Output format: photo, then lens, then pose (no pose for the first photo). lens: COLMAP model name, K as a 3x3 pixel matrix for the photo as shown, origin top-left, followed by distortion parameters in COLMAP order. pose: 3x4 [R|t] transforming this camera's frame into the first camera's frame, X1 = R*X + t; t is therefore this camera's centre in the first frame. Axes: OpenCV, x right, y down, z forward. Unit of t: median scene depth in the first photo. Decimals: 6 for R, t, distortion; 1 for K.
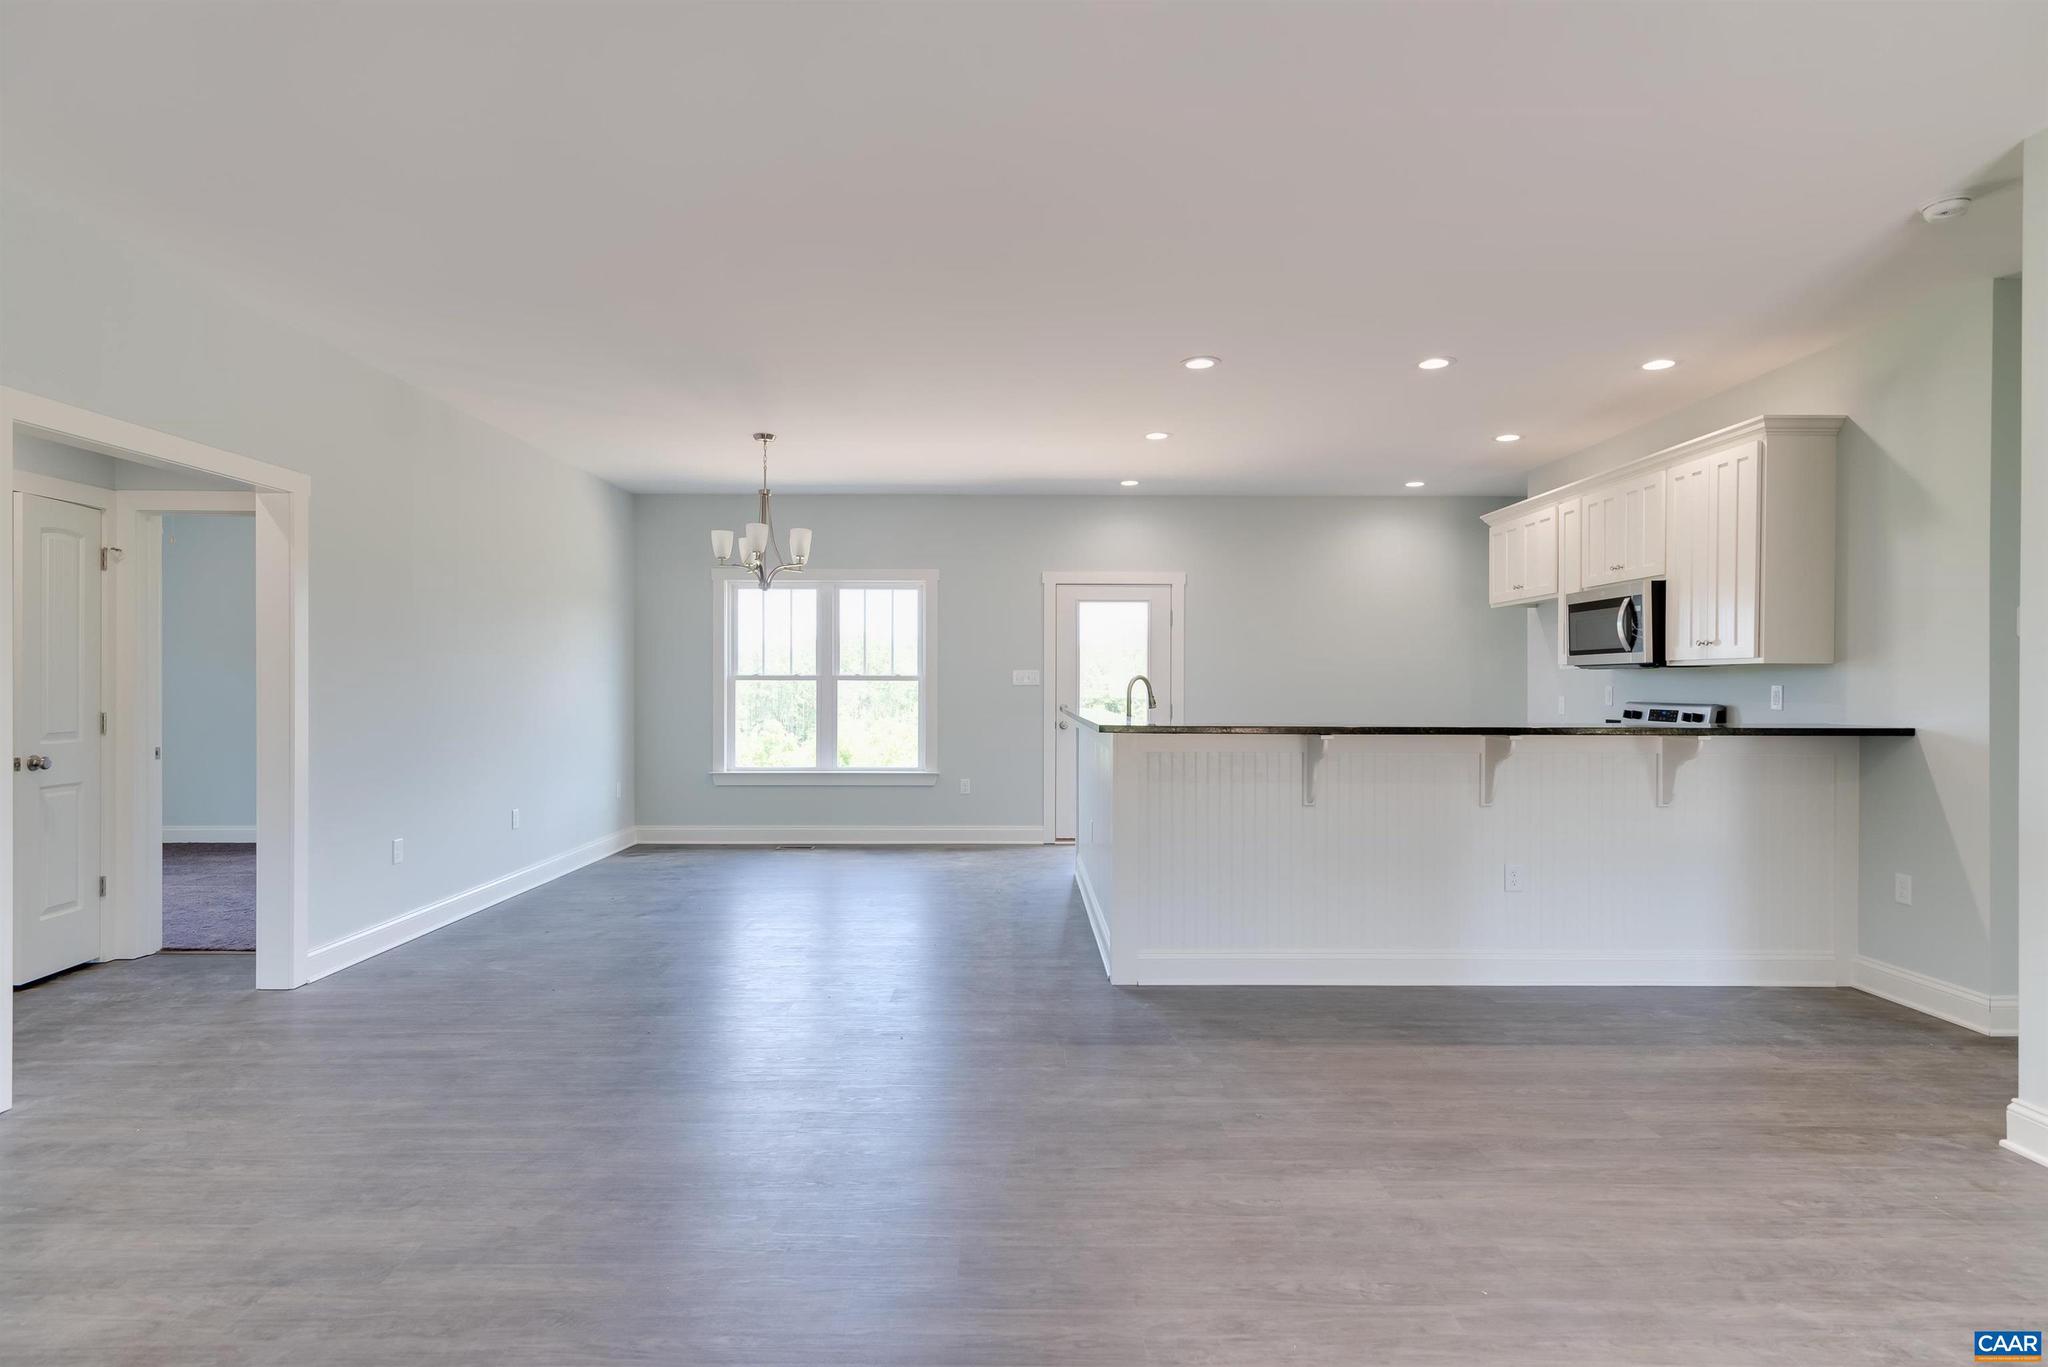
lens RADIAL K [[1057.3, 0, 1009.8], [0, 1057.3, 687.5], [0, 0, 1]] dist [0.006440, -0.000892]
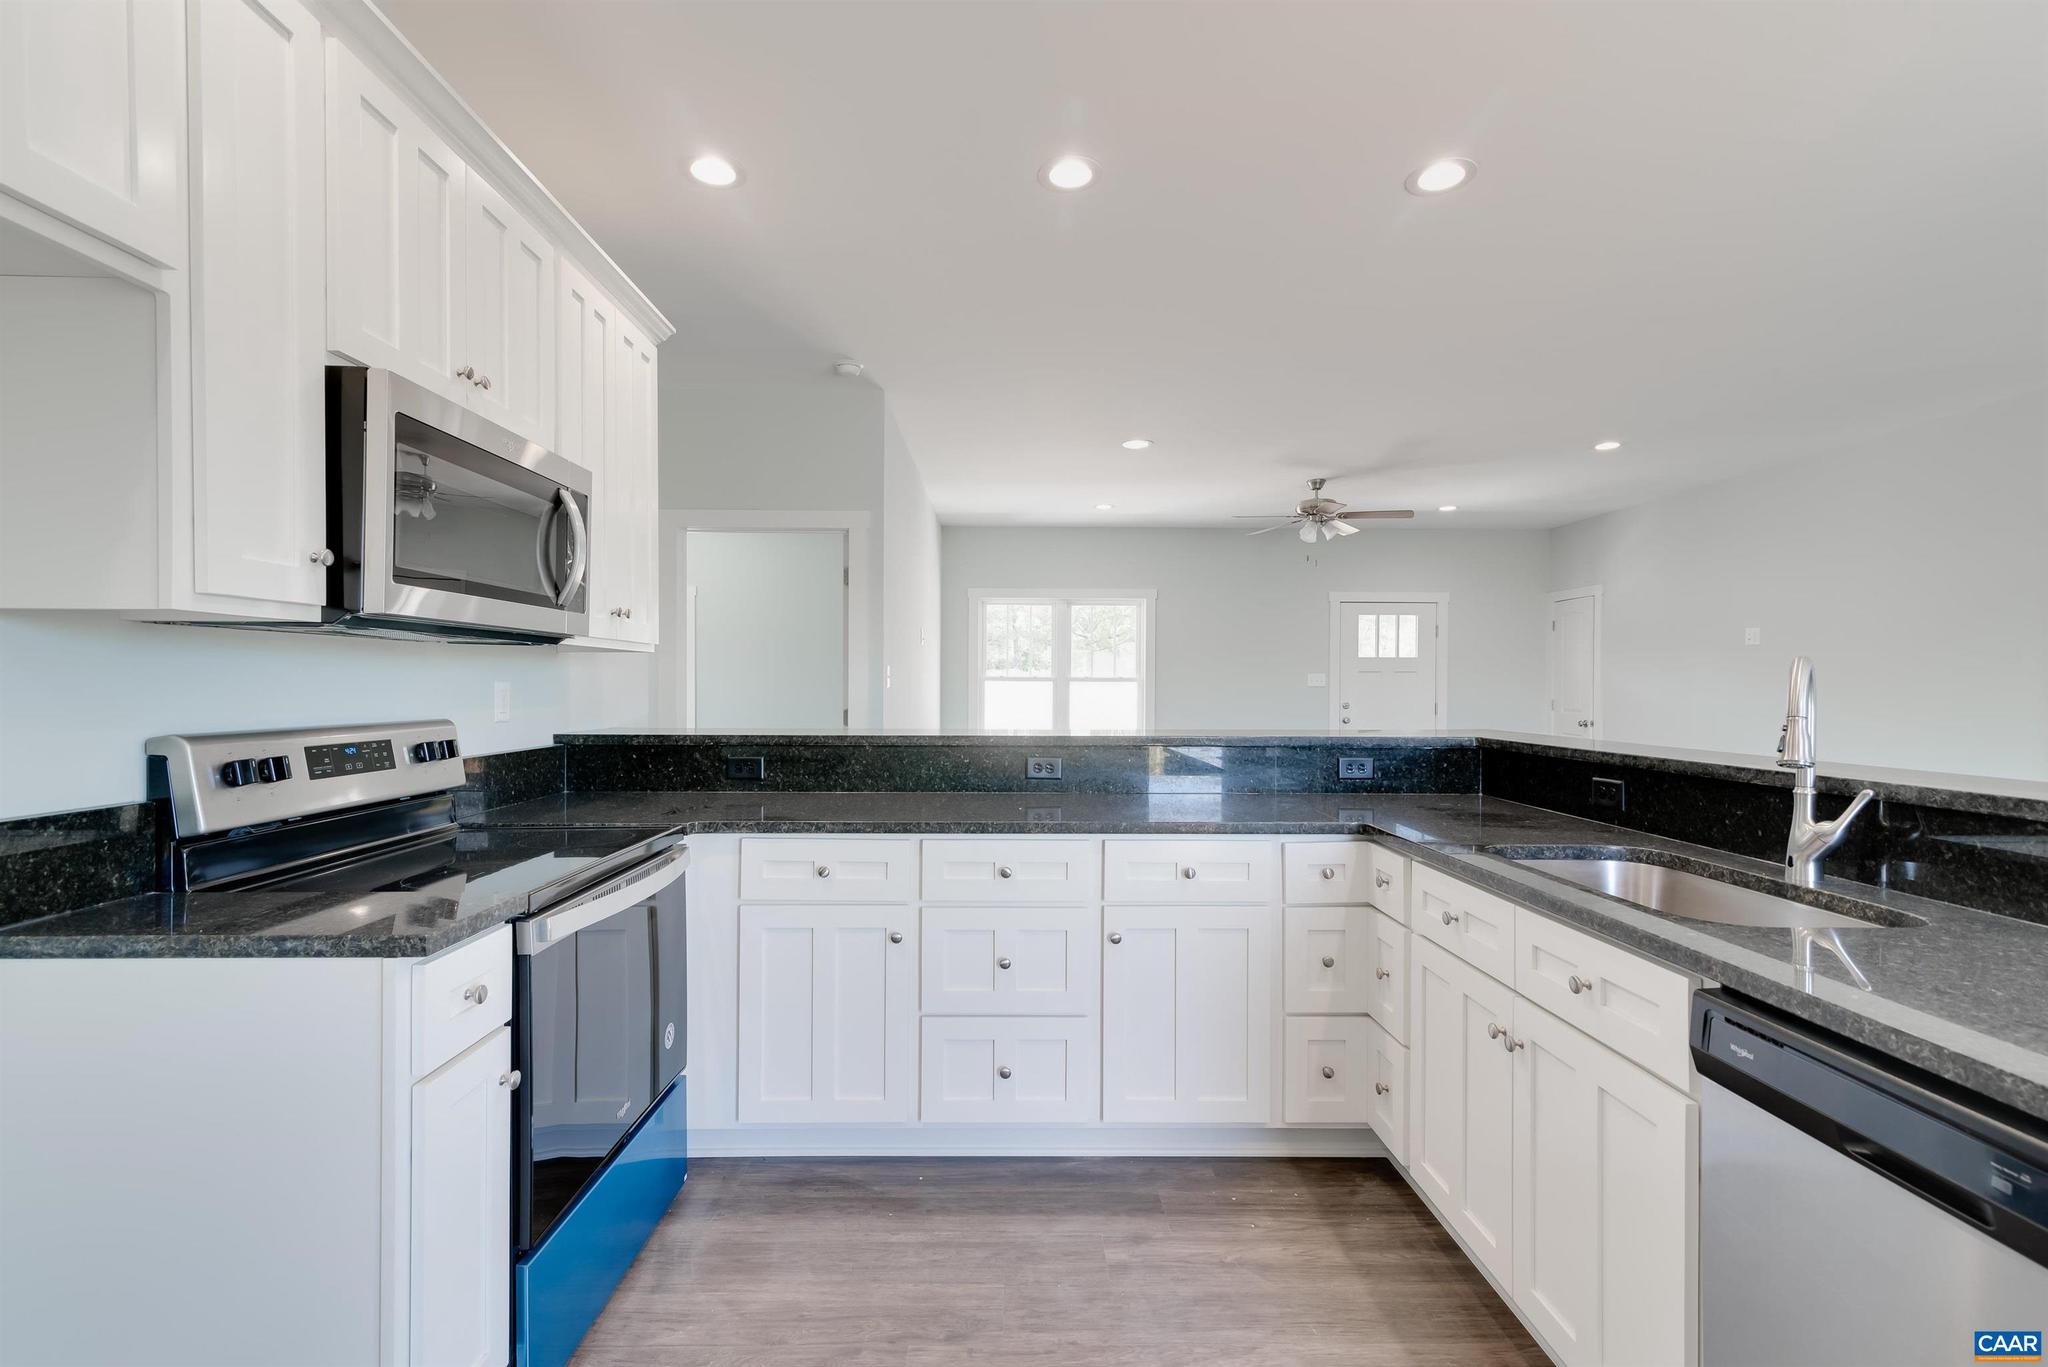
lens RADIAL K [[921.0, 0, 1014.9], [0, 921.0, 692.3], [0, 0, 1]] dist [0.017574, -0.002889]
pose [[-0.999858, -0.005486, -0.015936, 0.479139], [-0.005667, 0.999920, 0.011333, -0.003838], [0.015873, 0.011422, -0.999809, 1.695811]]
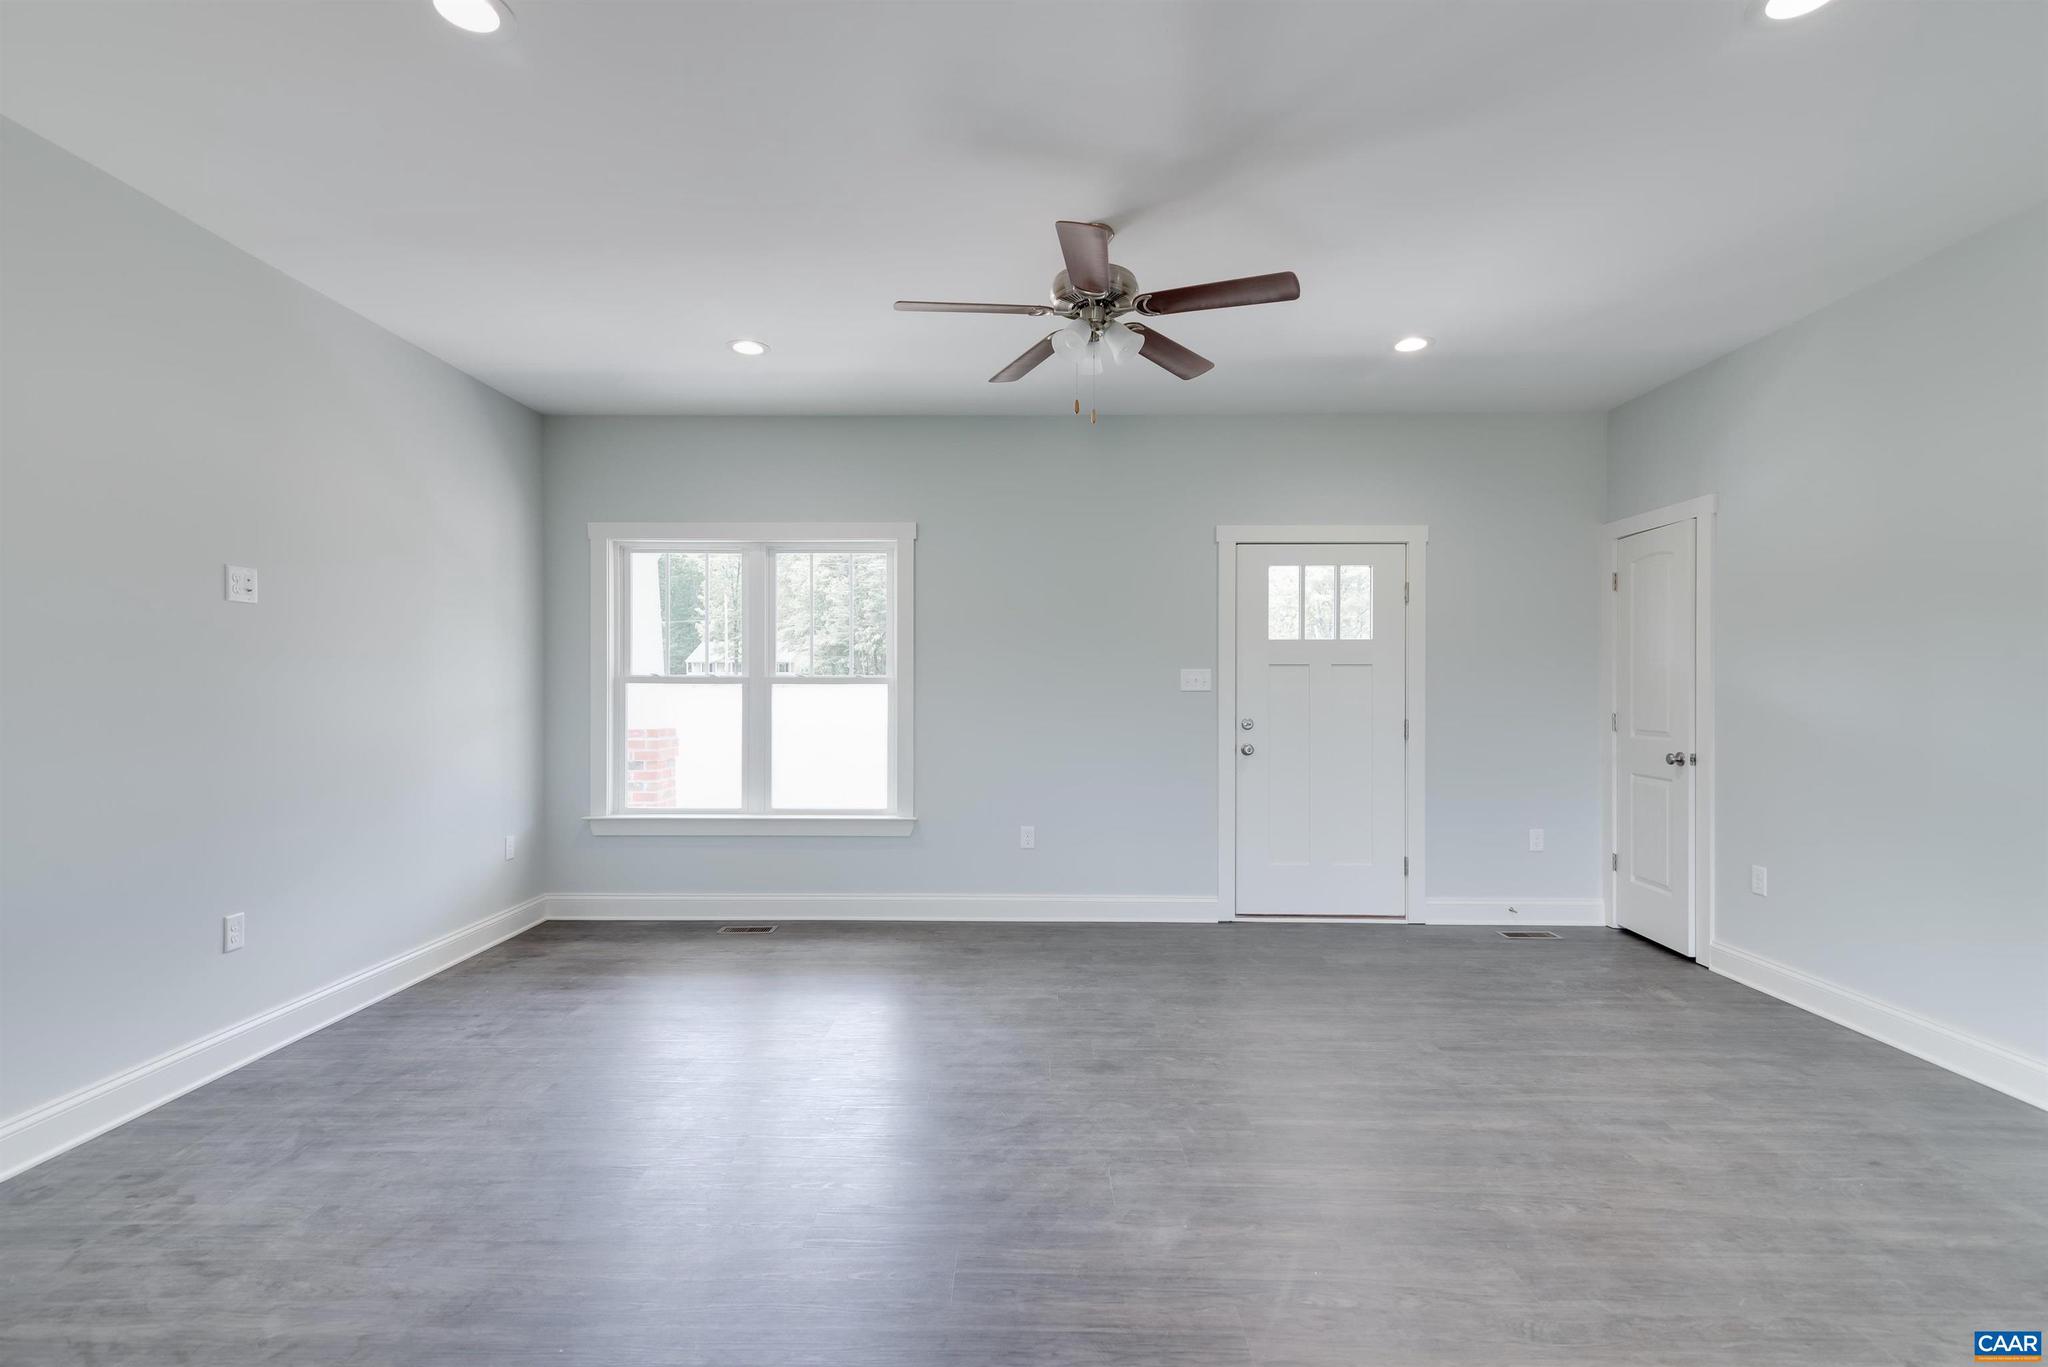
lens RADIAL K [[921.0, 0, 1014.1], [0, 921.0, 695.7], [0, 0, 1]] dist [0.017574, -0.002889]
pose [[-0.999973, -0.001975, 0.007013, 0.025827], [-0.001913, 0.999959, 0.008841, -0.001453], [-0.007031, 0.008827, -0.999936, 0.881410]]
